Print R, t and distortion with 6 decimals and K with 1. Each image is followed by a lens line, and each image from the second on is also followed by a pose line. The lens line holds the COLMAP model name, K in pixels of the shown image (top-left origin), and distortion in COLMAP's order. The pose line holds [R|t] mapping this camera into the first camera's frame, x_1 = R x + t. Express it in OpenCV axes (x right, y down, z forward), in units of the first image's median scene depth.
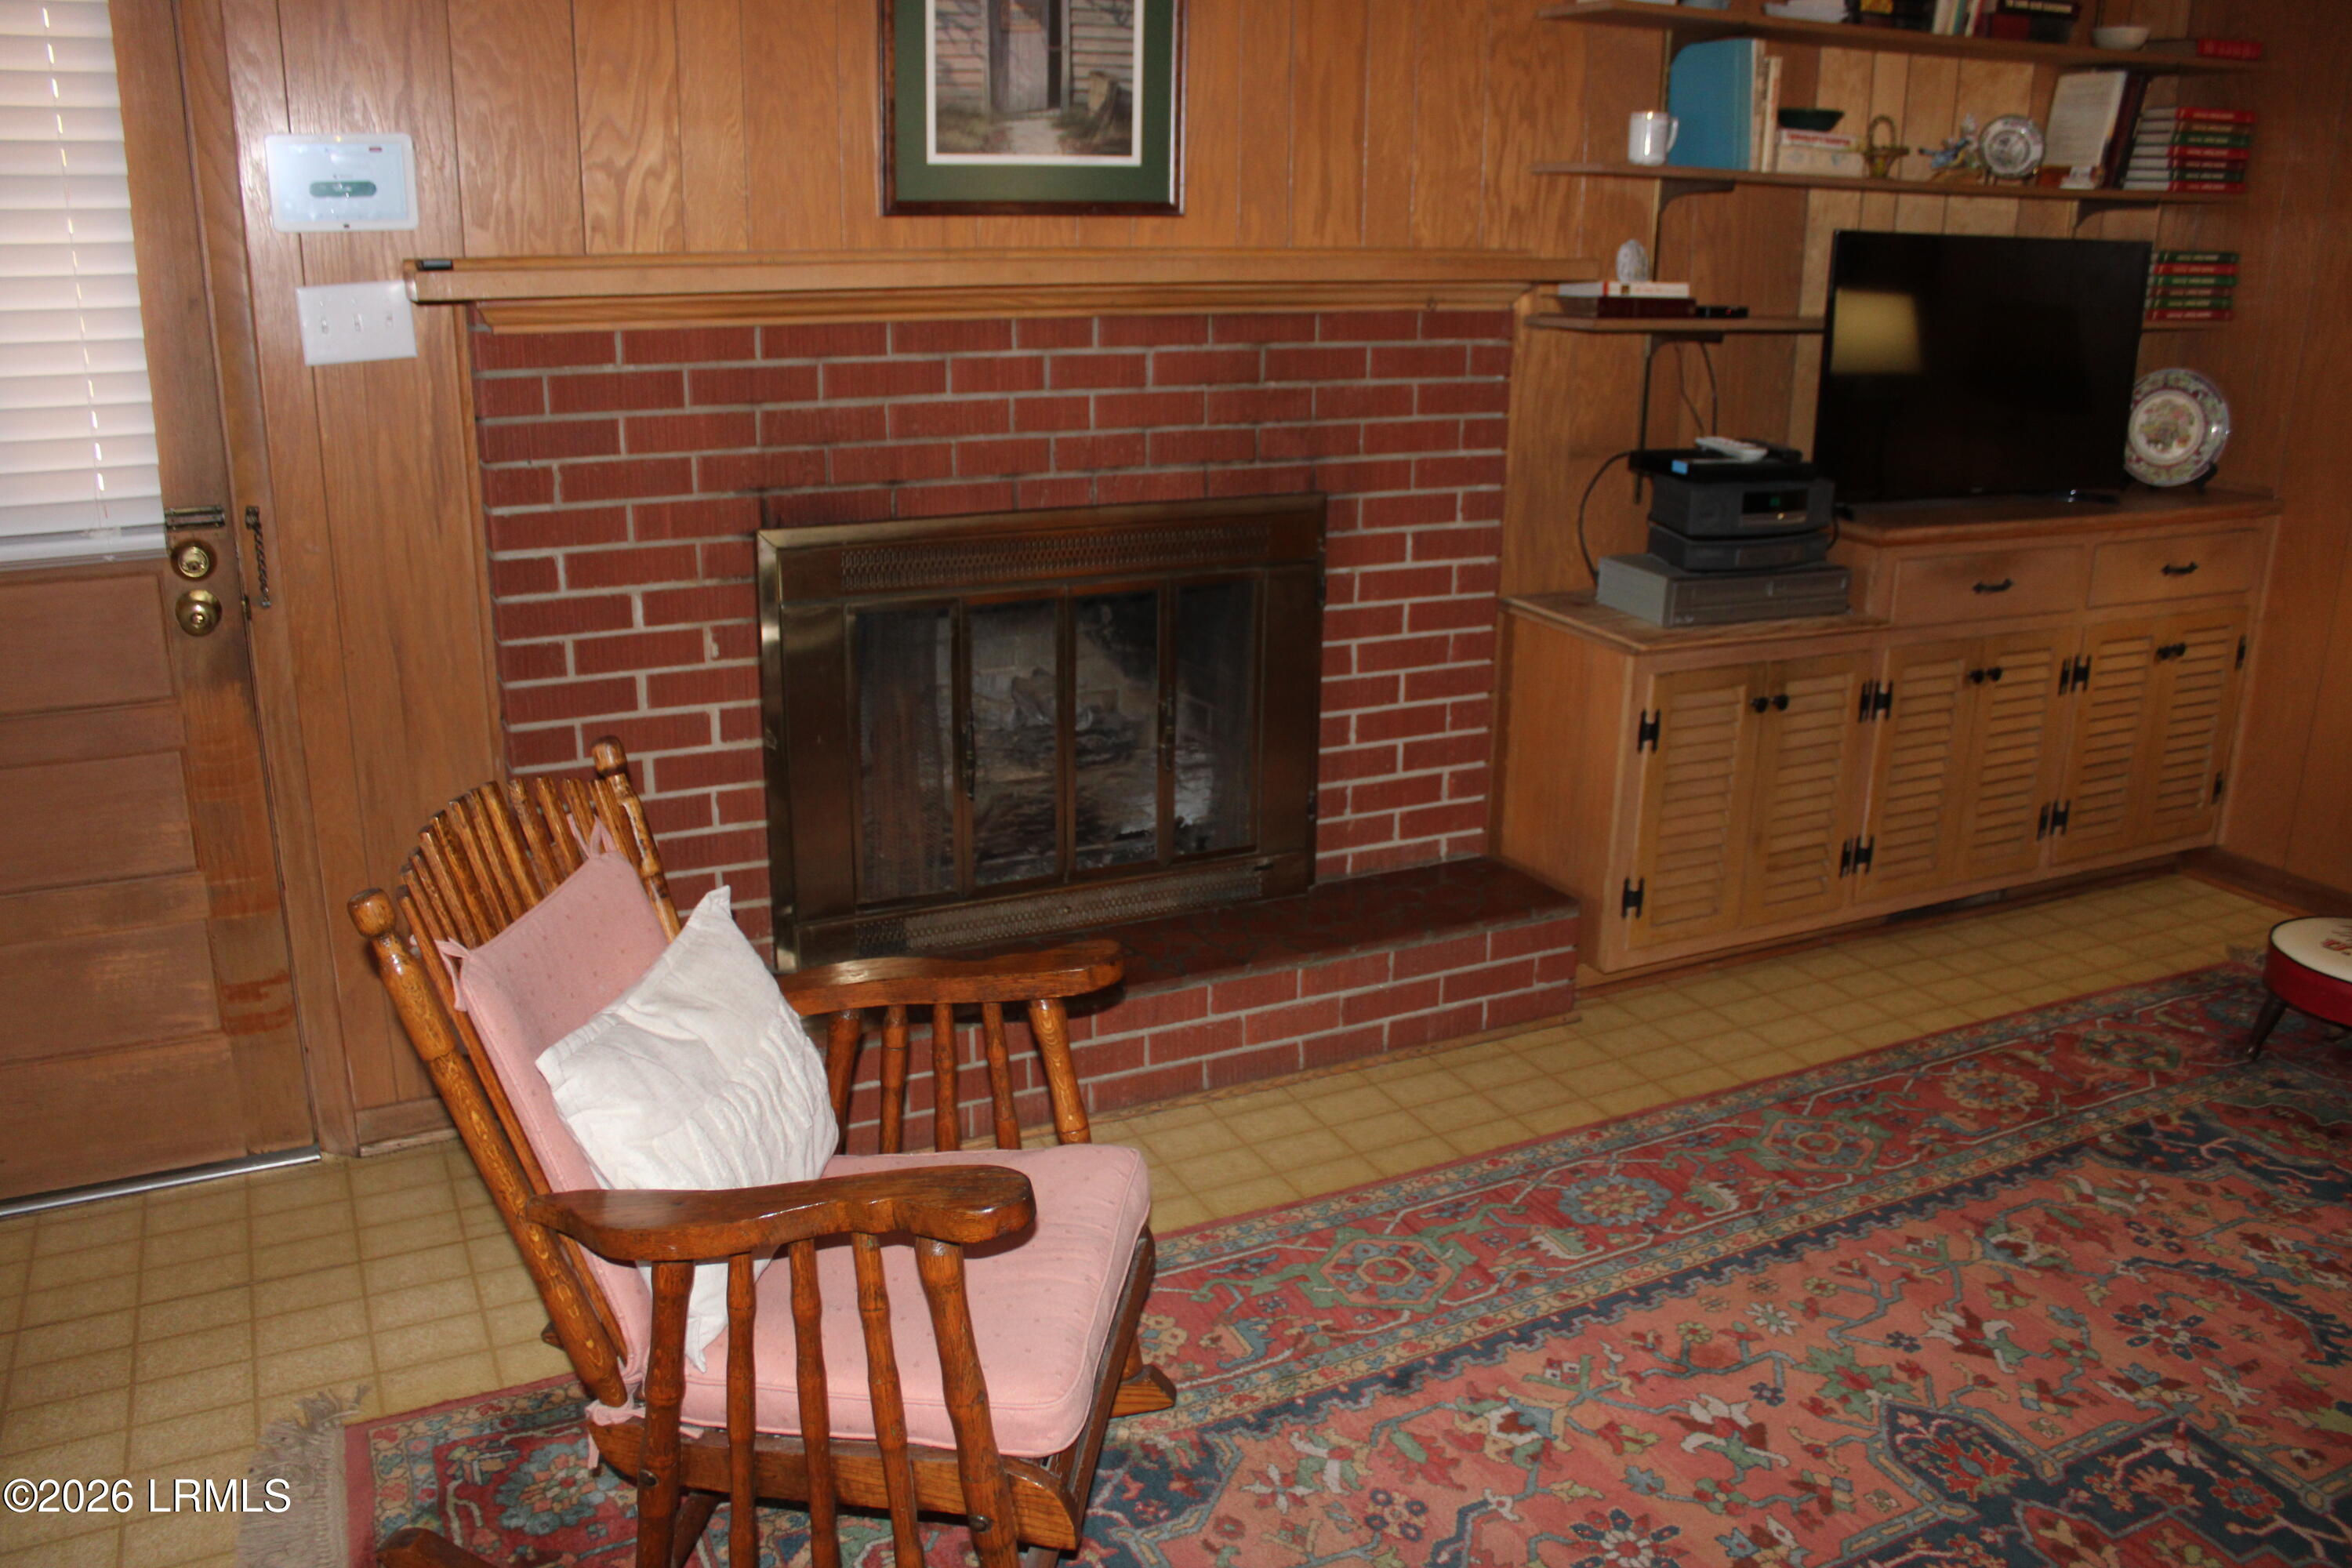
lens RADIAL K [[1955.1, 0, 1176.0], [0, 1955.1, 784.0], [0, 0, 1]] dist [-0.133448, 0.005911]
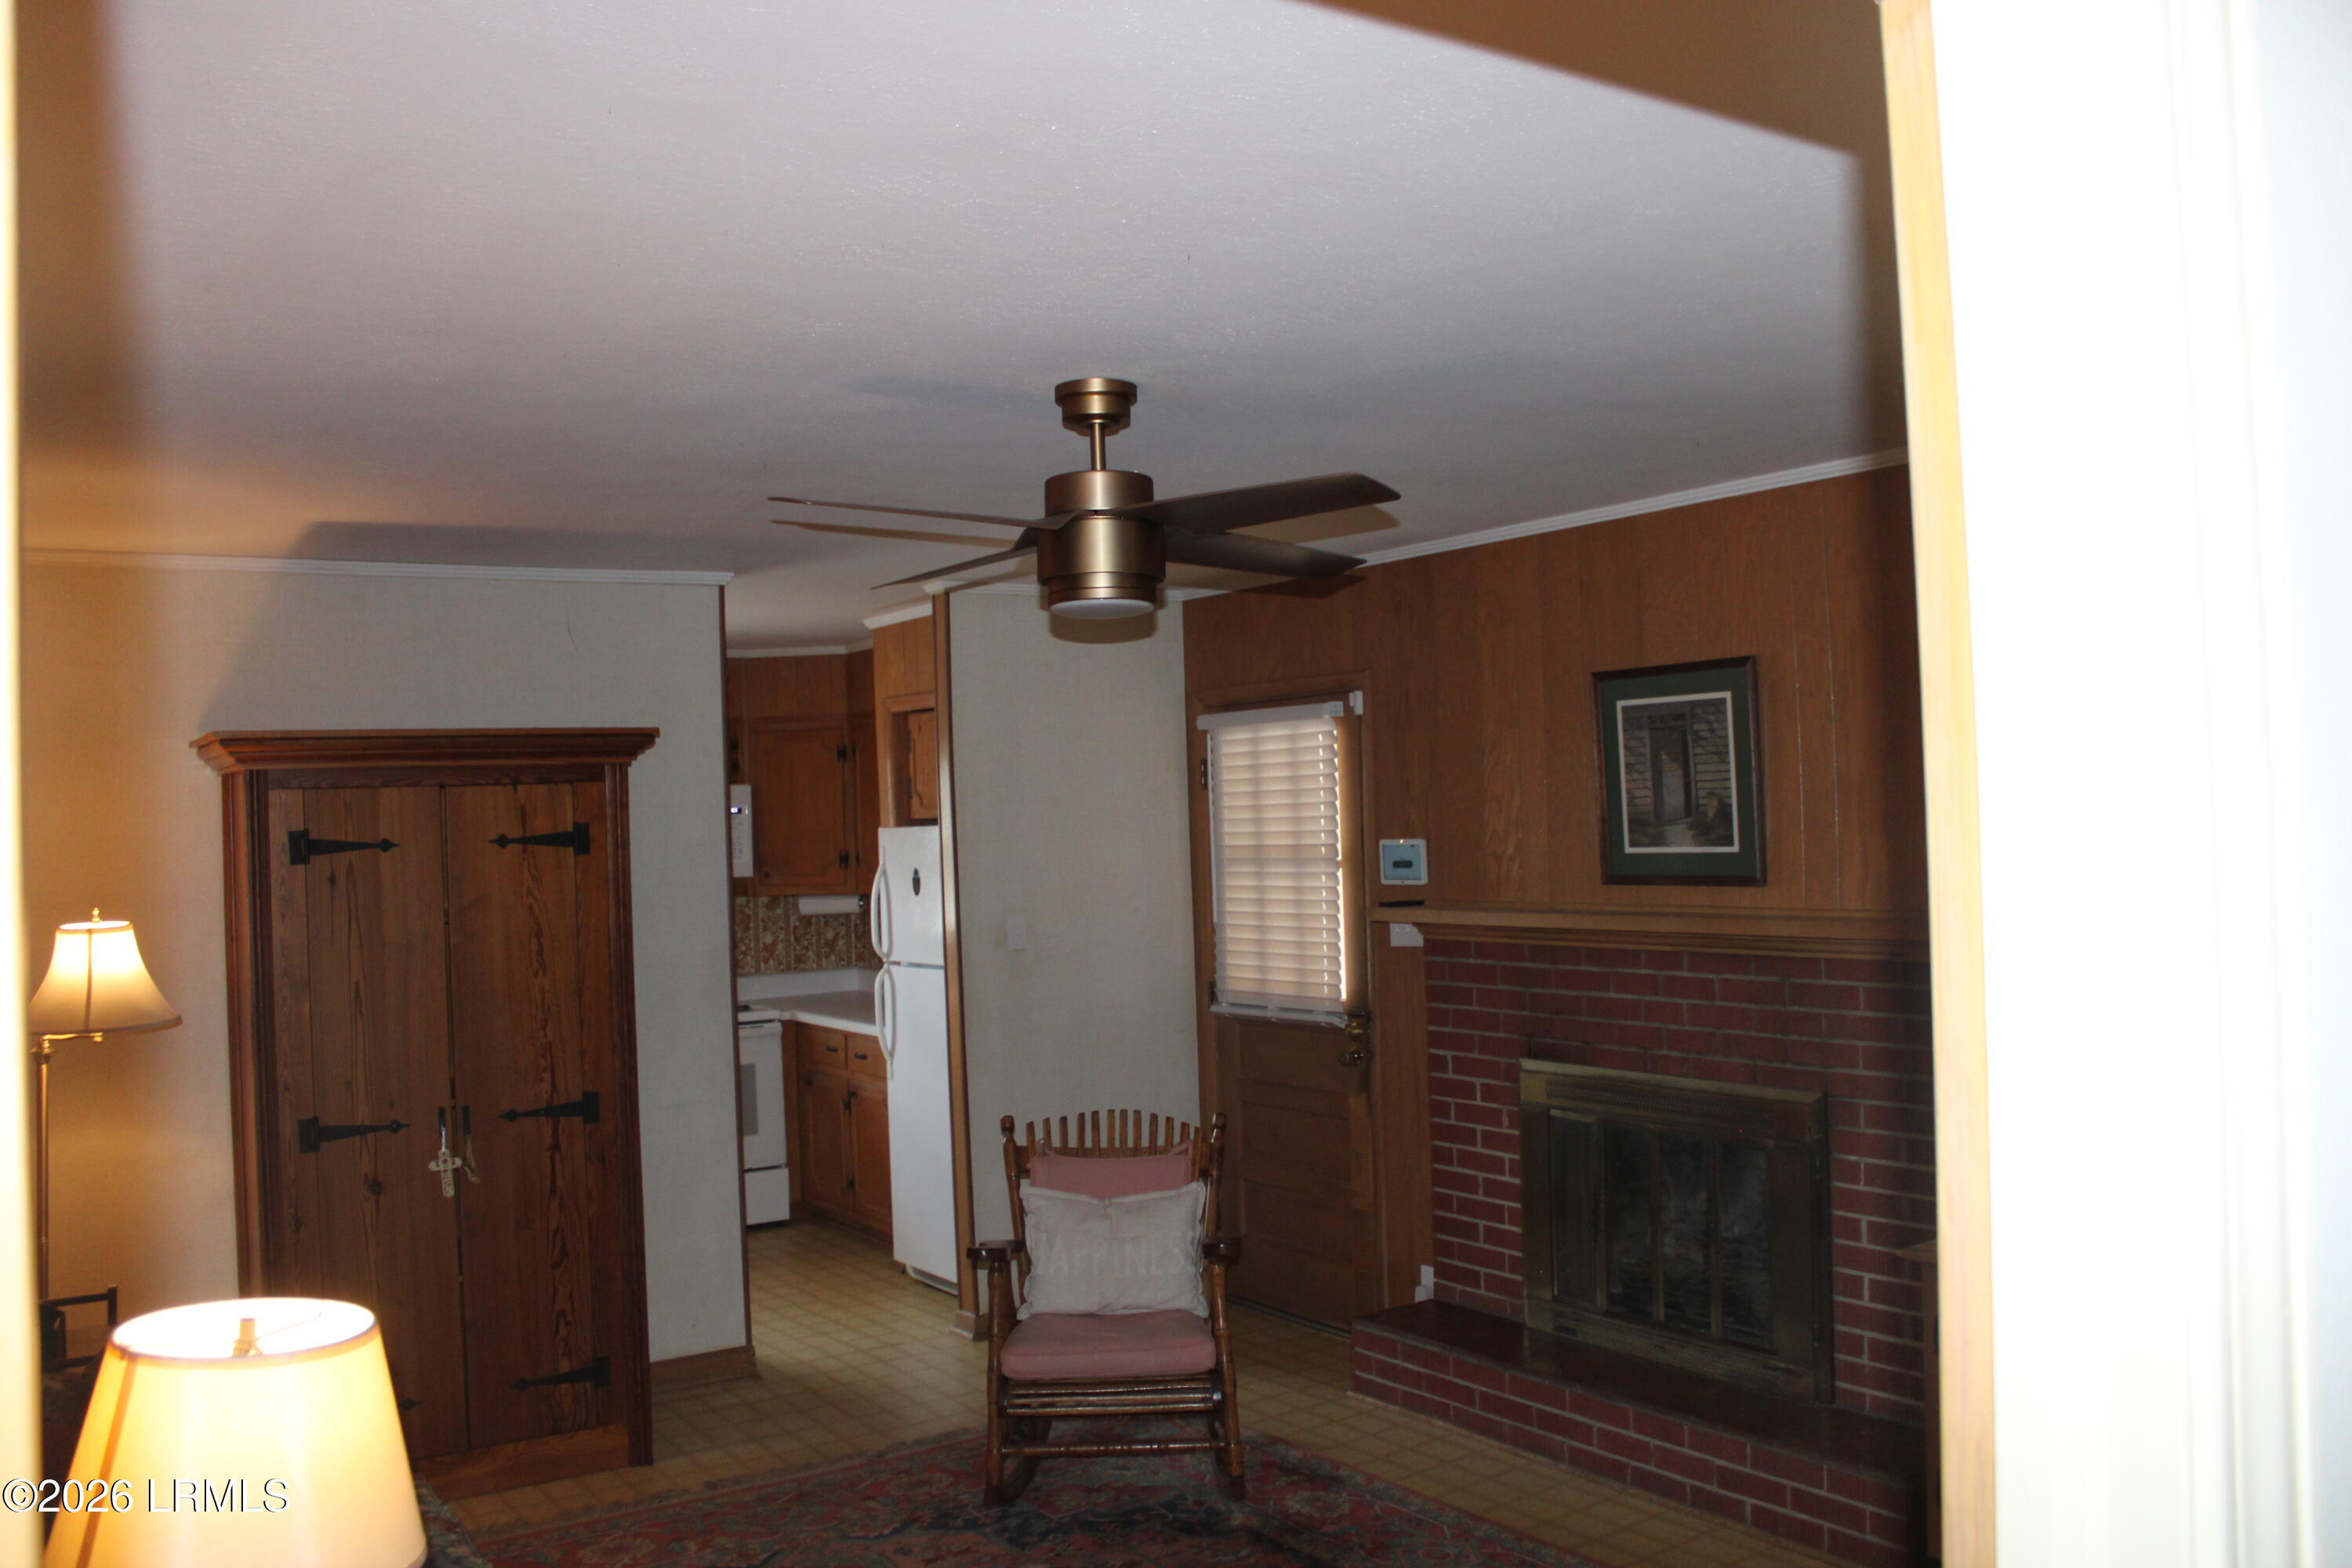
lens RADIAL K [[1955.1, 0, 1176.0], [0, 1955.1, 784.0], [0, 0, 1]] dist [-0.133448, 0.005911]
pose [[0.130289, -0.029340, -0.991042, 1.456672], [-0.253984, 0.965221, -0.061966, -0.177786], [0.958393, 0.259782, 0.118306, 0.416751]]
